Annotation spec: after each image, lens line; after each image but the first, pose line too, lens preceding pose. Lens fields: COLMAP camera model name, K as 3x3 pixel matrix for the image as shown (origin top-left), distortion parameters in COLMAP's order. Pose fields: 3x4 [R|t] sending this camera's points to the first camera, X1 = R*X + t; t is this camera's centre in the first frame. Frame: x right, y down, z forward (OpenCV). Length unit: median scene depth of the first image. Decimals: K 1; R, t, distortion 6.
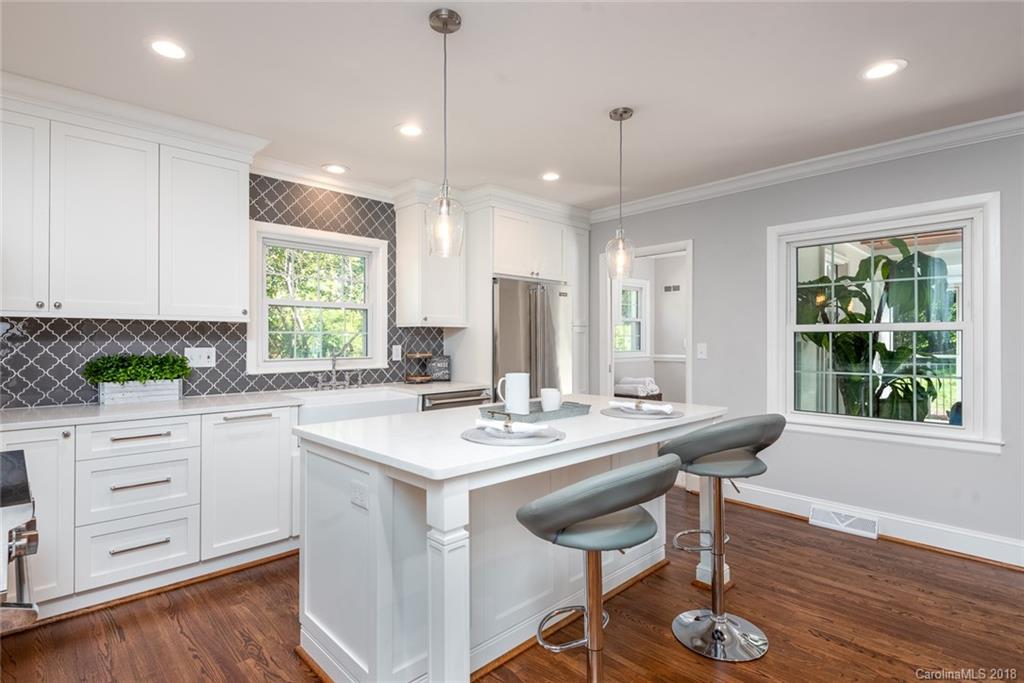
lens RADIAL K [[522.5, 0, 512.0], [0, 522.5, 341.5], [0, 0, 1]] dist [0.032583, -0.000068]
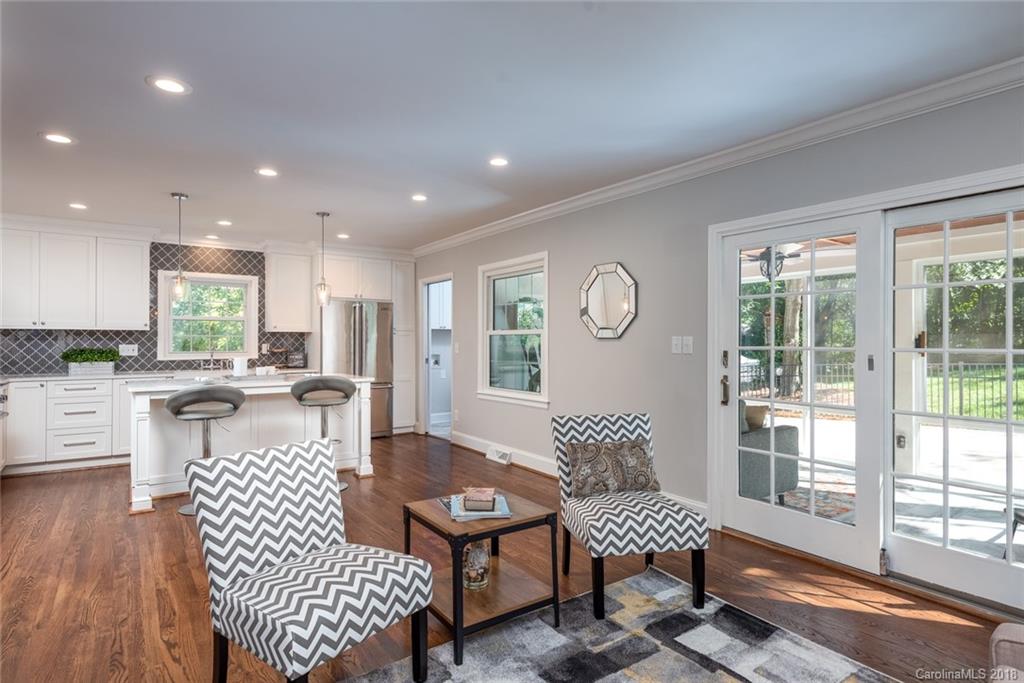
lens RADIAL K [[556.8, 0, 512.0], [0, 556.8, 341.5], [0, 0, 1]] dist [0.025522, -0.001289]
pose [[0.988185, 0.000019, -0.153266, 0.900195], [-0.000435, 0.999996, -0.002677, 0.005238], [0.153266, 0.002712, 0.988181, -0.618380]]
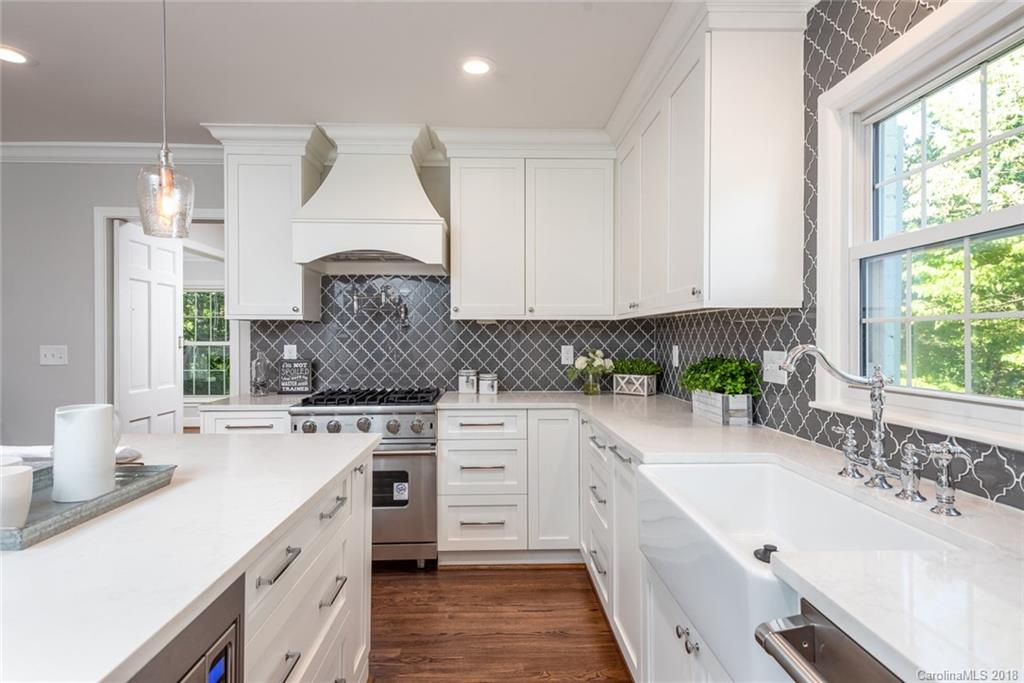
lens RADIAL K [[556.8, 0, 512.0], [0, 556.8, 341.5], [0, 0, 1]] dist [0.025522, -0.001289]
pose [[-0.672763, 0.004138, -0.739846, 0.087029], [-0.004549, 0.999942, 0.009730, -0.004083], [0.739844, 0.009911, -0.672706, 1.128544]]
